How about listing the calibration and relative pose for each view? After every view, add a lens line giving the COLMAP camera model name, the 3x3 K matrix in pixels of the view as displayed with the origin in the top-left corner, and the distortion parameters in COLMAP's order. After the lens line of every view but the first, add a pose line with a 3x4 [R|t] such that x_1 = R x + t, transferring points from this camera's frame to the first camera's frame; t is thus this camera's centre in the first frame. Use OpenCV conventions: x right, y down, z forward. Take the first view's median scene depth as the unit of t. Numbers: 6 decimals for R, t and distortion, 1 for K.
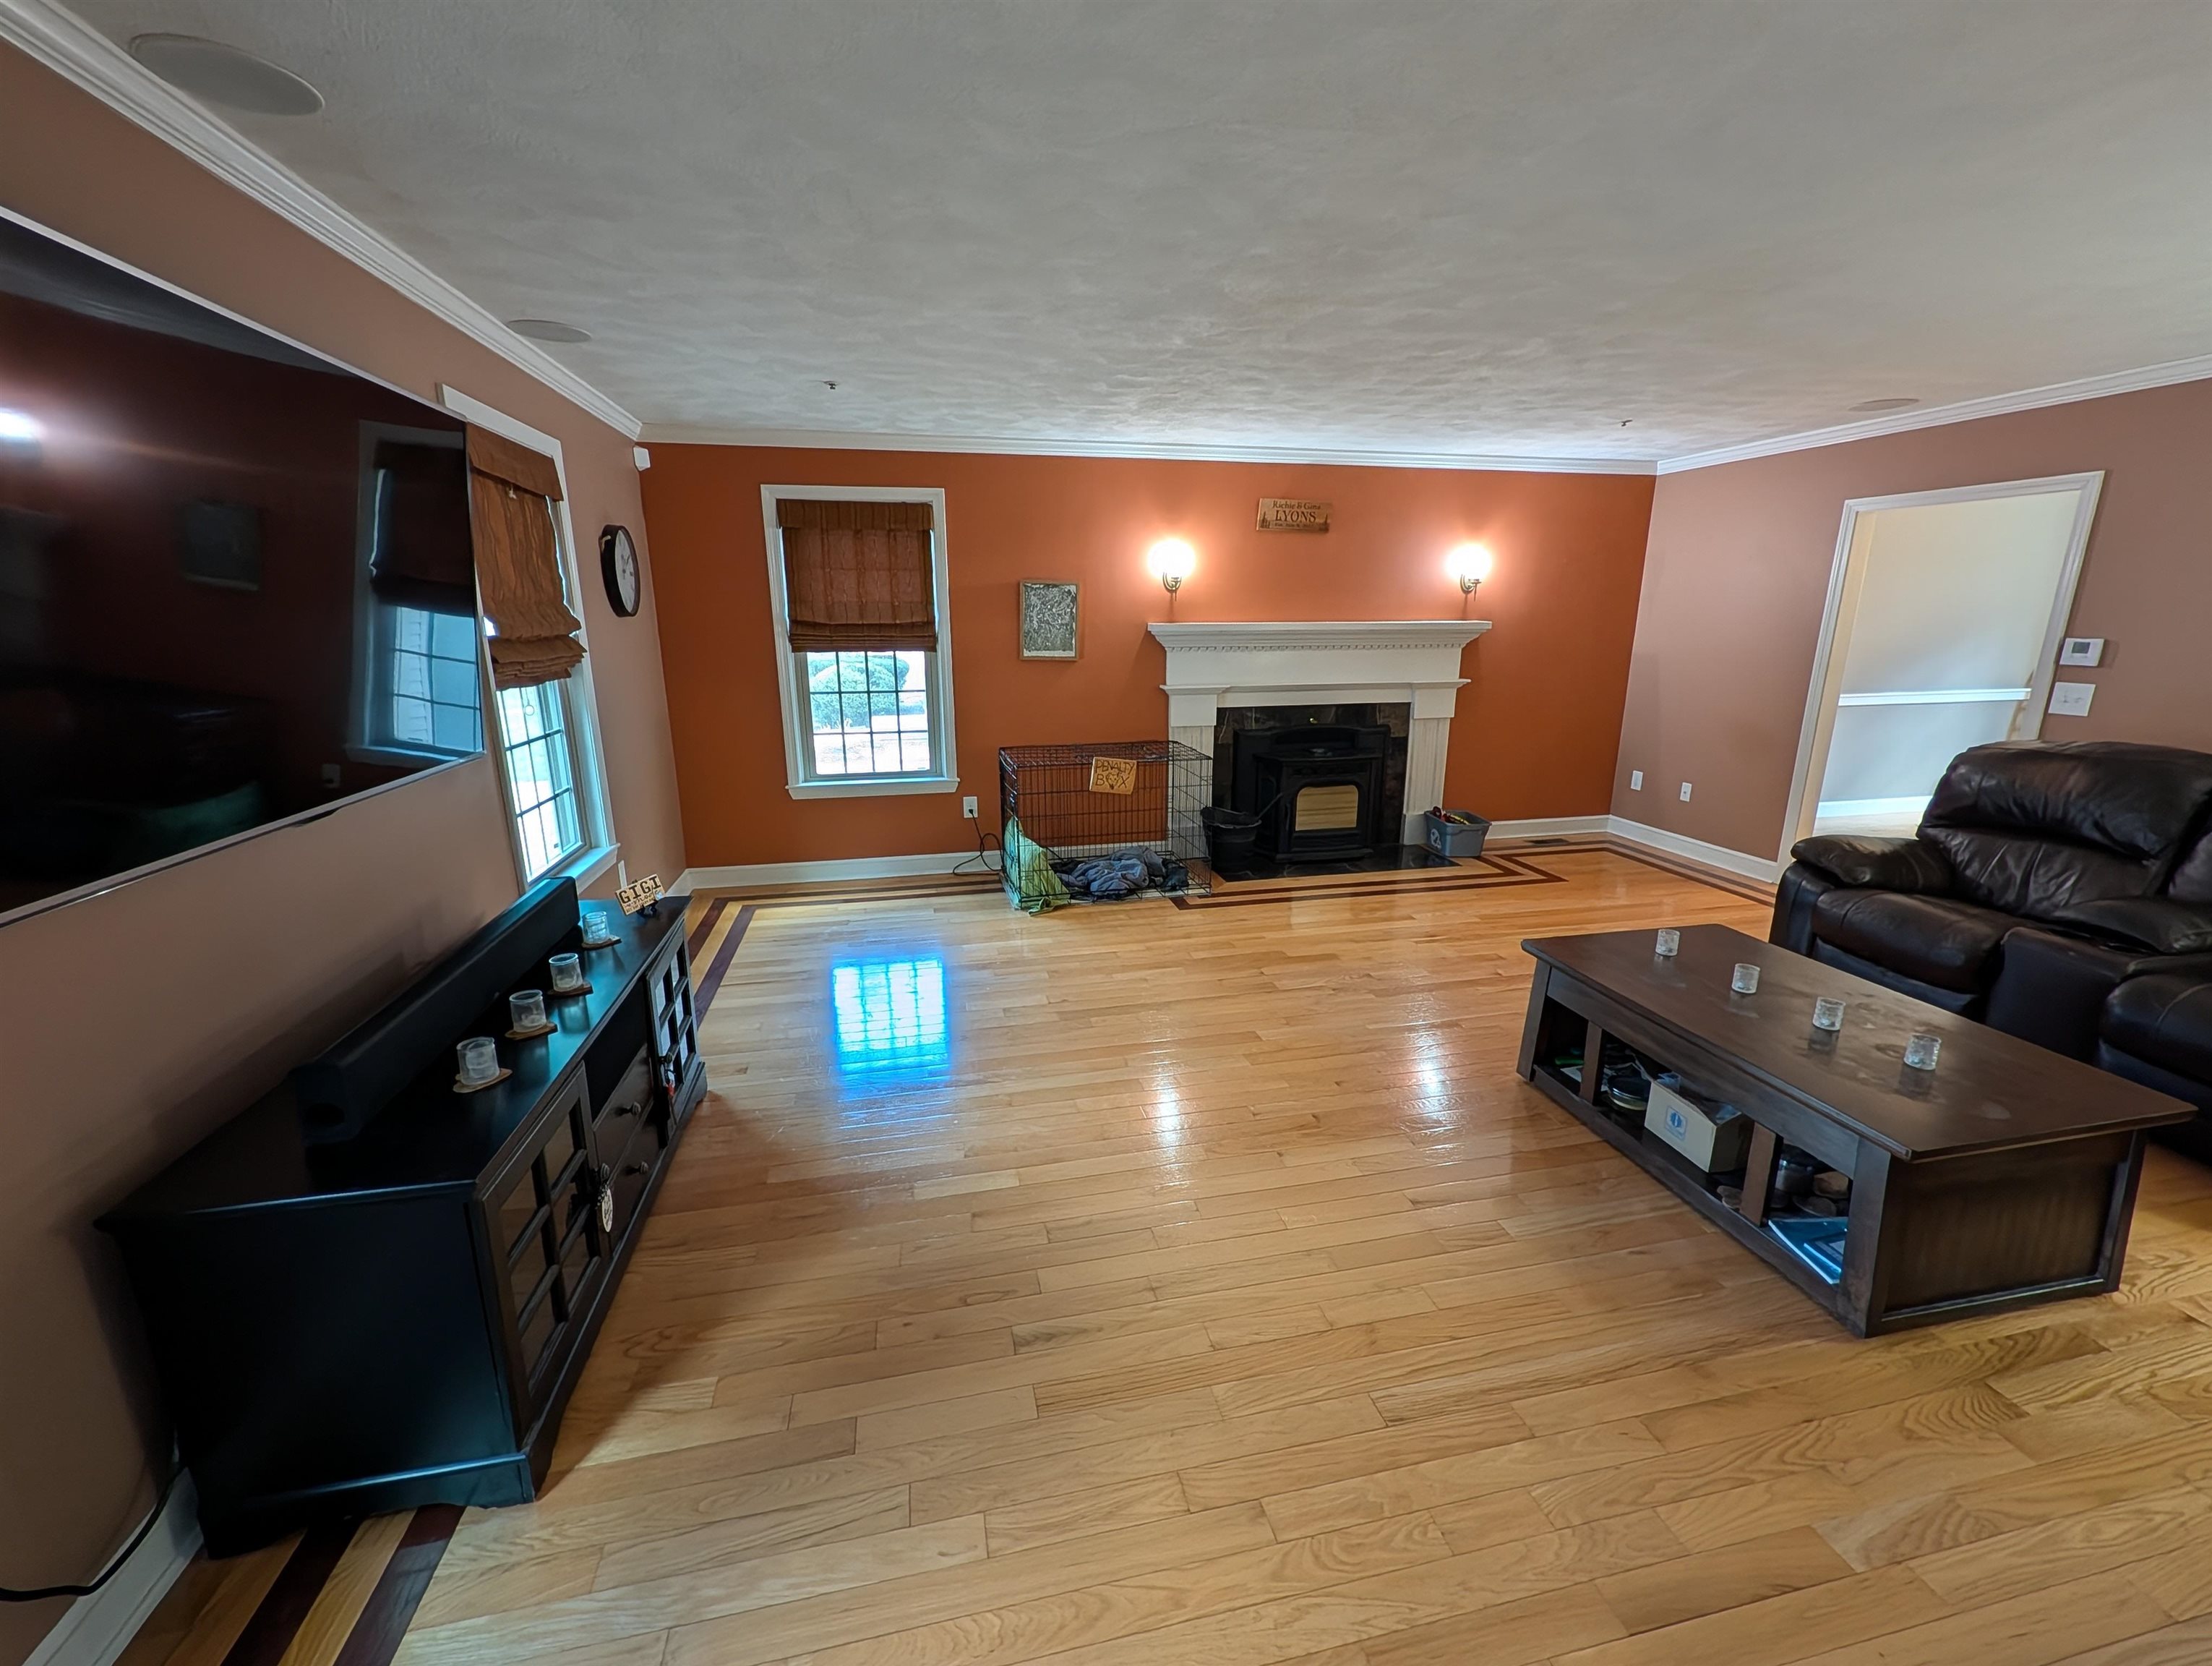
lens RADIAL K [[848.9, 0, 1101.6], [0, 848.9, 839.3], [0, 0, 1]] dist [-0.000895, -0.000060]
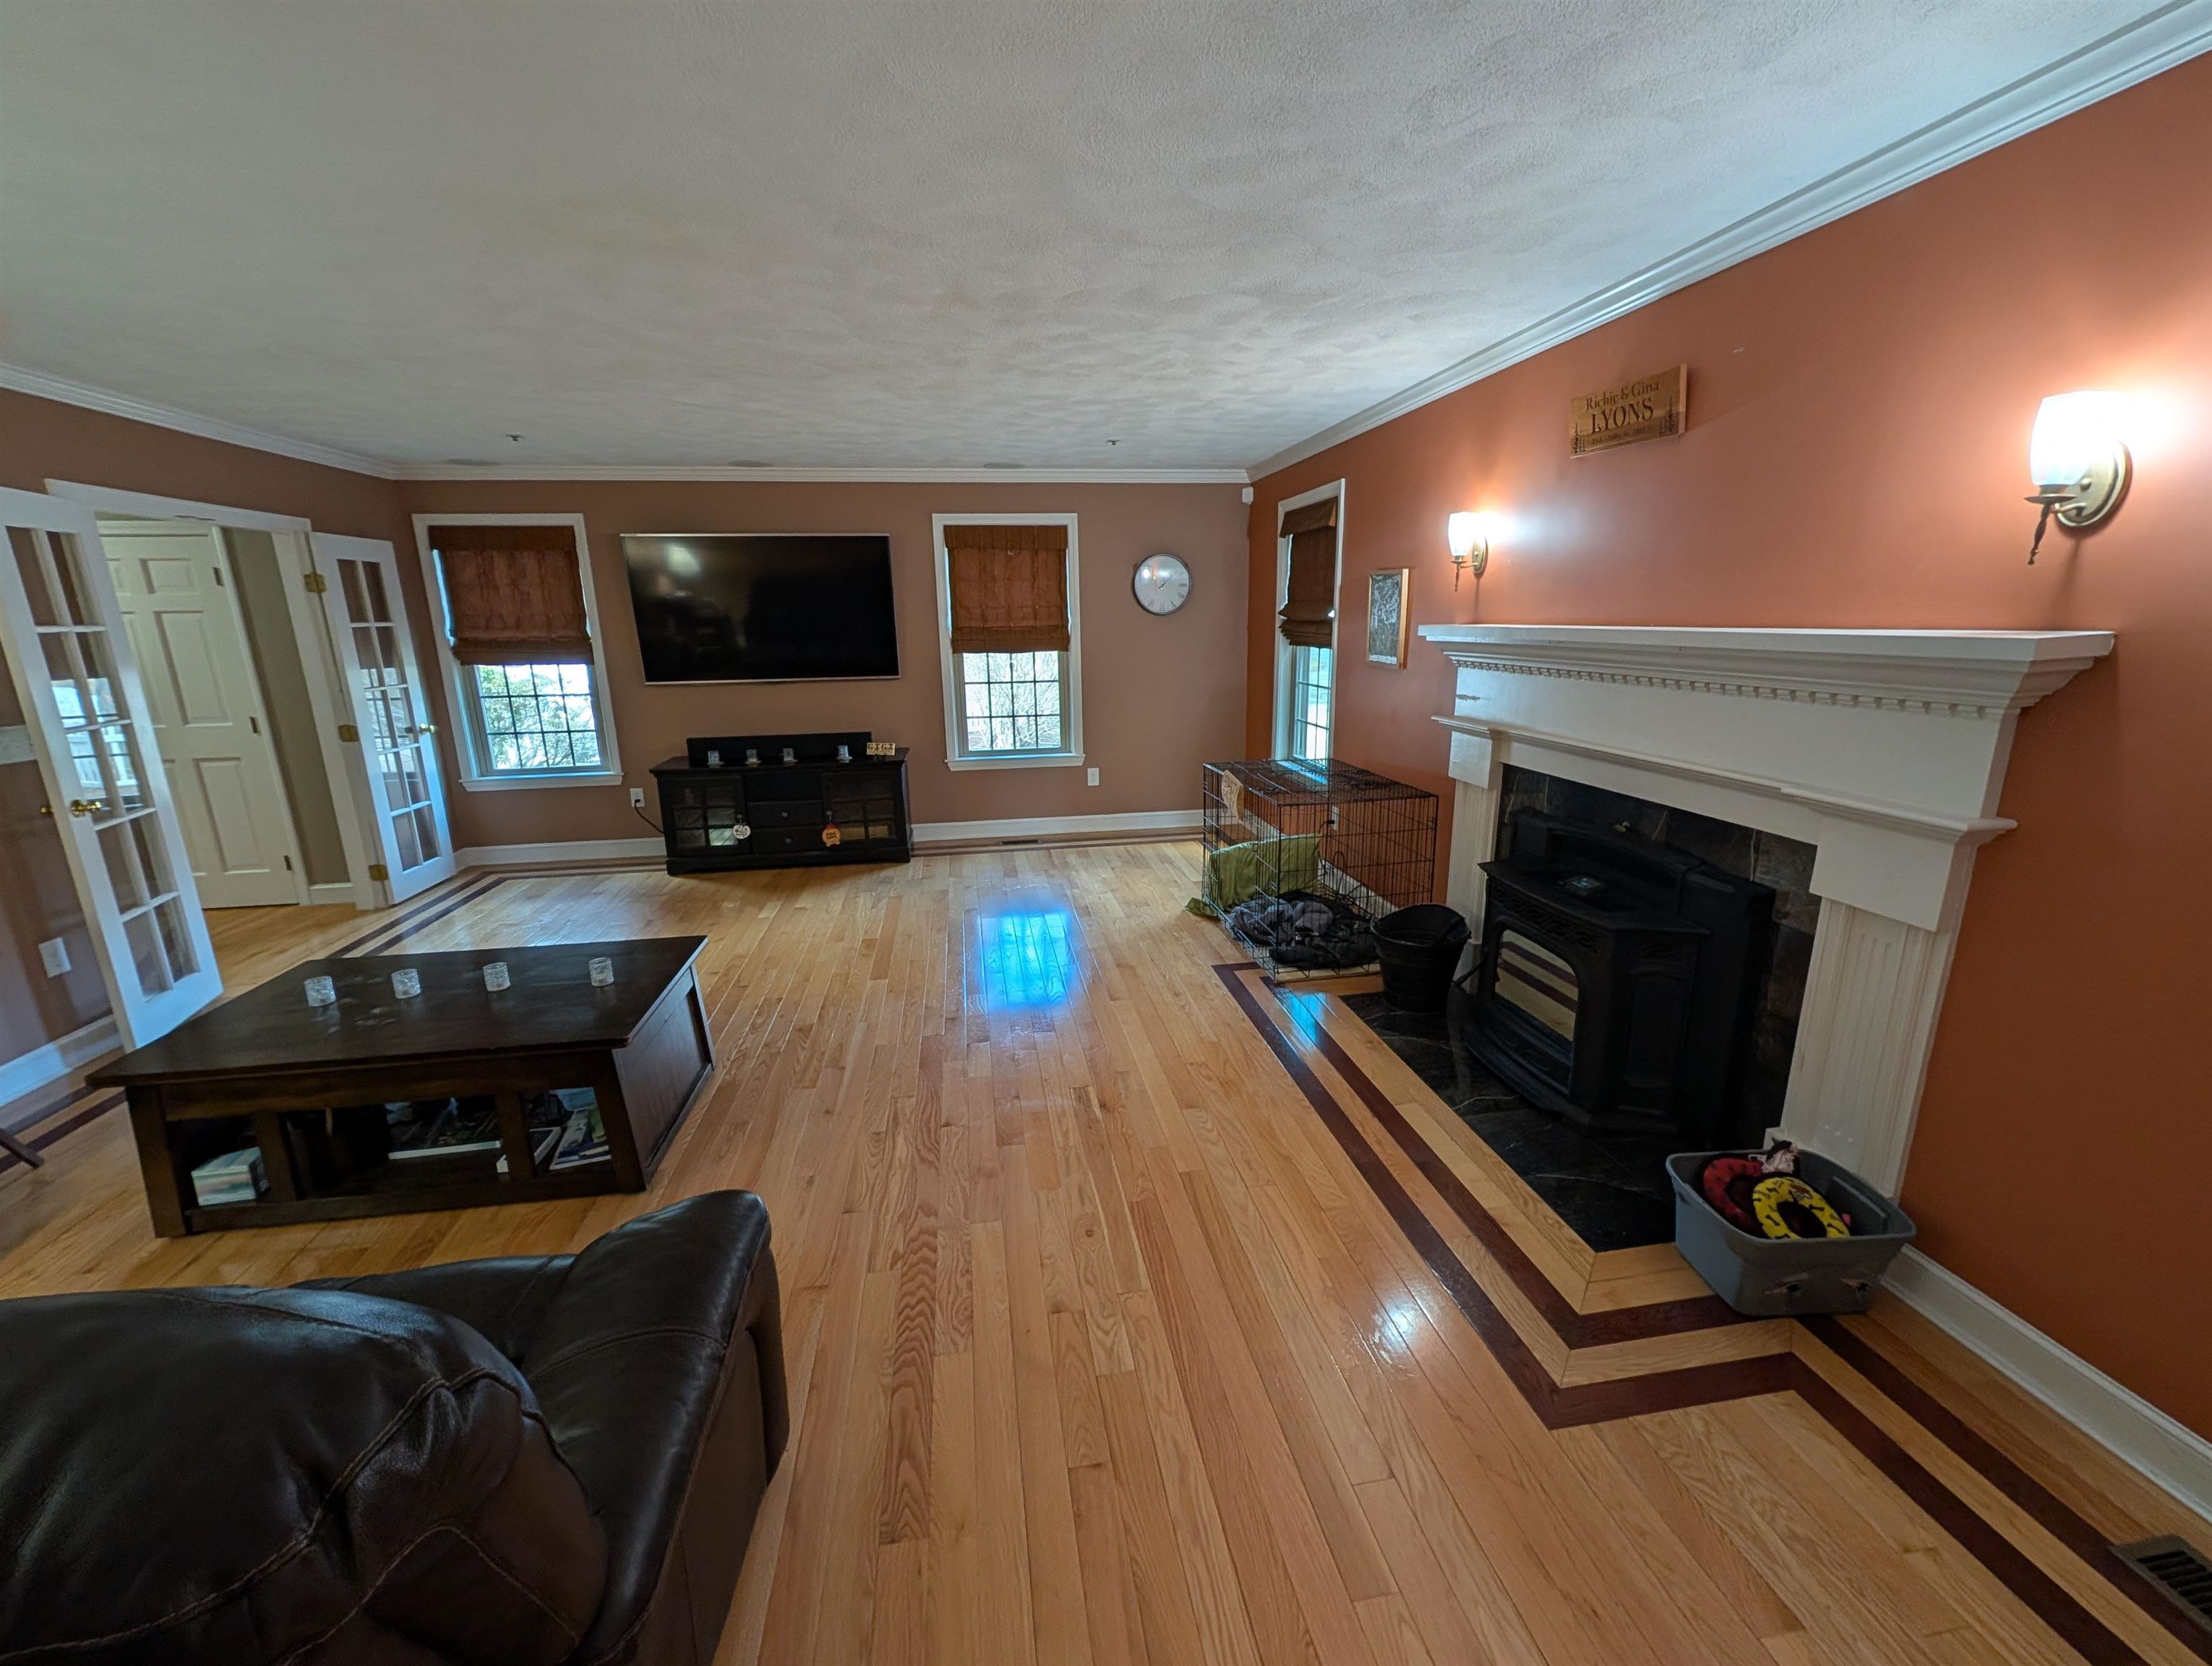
lens RADIAL K [[848.9, 0, 1101.6], [0, 848.9, 839.3], [0, 0, 1]] dist [-0.000895, -0.000060]
pose [[-0.020886, 0.259799, -0.965437, 0.837467], [-0.221693, 0.940405, 0.257859, -0.220078], [0.974893, 0.219416, 0.037954, 0.785726]]
